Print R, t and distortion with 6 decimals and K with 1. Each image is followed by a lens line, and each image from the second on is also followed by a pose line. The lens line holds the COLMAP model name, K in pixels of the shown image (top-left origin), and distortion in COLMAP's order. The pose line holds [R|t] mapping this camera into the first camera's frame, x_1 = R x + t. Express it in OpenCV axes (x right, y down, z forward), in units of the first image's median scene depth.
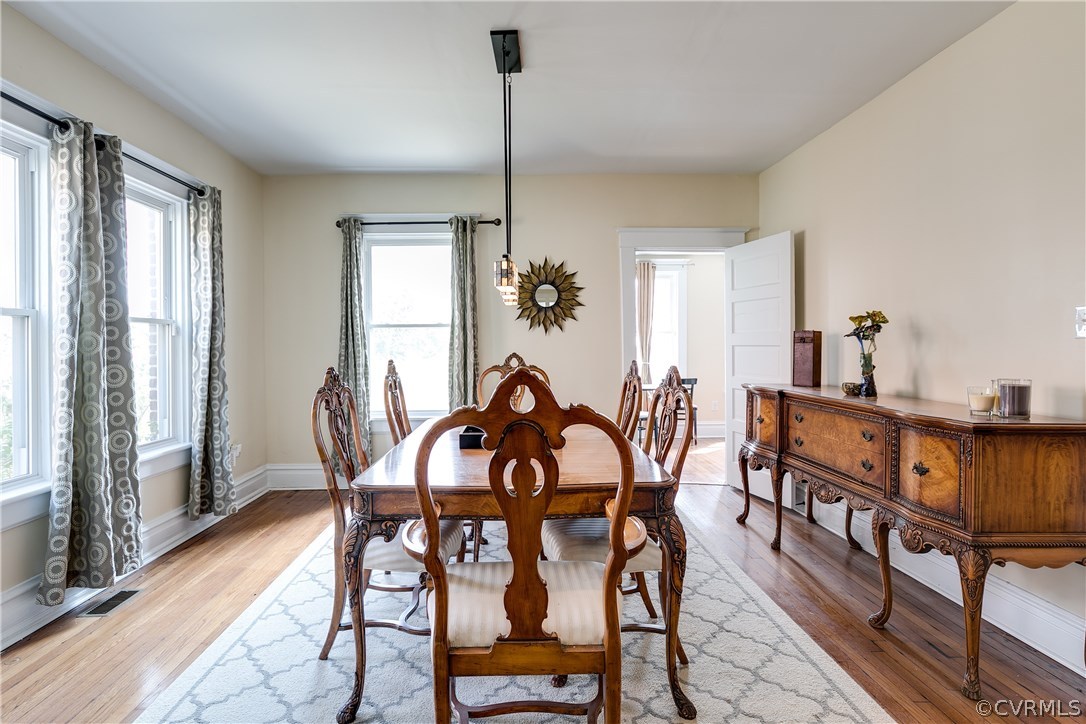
lens RADIAL K [[596.8, 0, 541.5], [0, 596.8, 353.3], [0, 0, 1]] dist [0.004121, 0.001040]
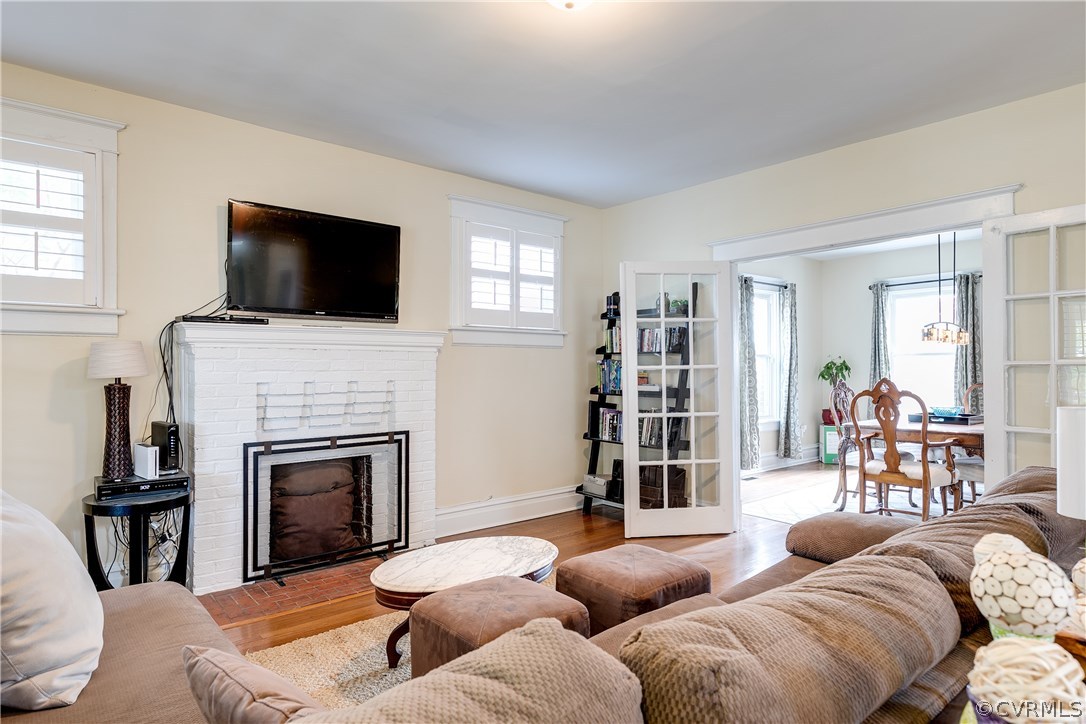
lens RADIAL K [[621.8, 0, 541.6], [0, 621.8, 361.4], [0, 0, 1]] dist [-0.000006, -0.000432]
pose [[0.632768, -0.003043, -0.774336, 0.488922], [-0.013172, 0.999805, -0.014693, 0.004523], [0.774230, 0.019497, 0.632604, -0.882154]]
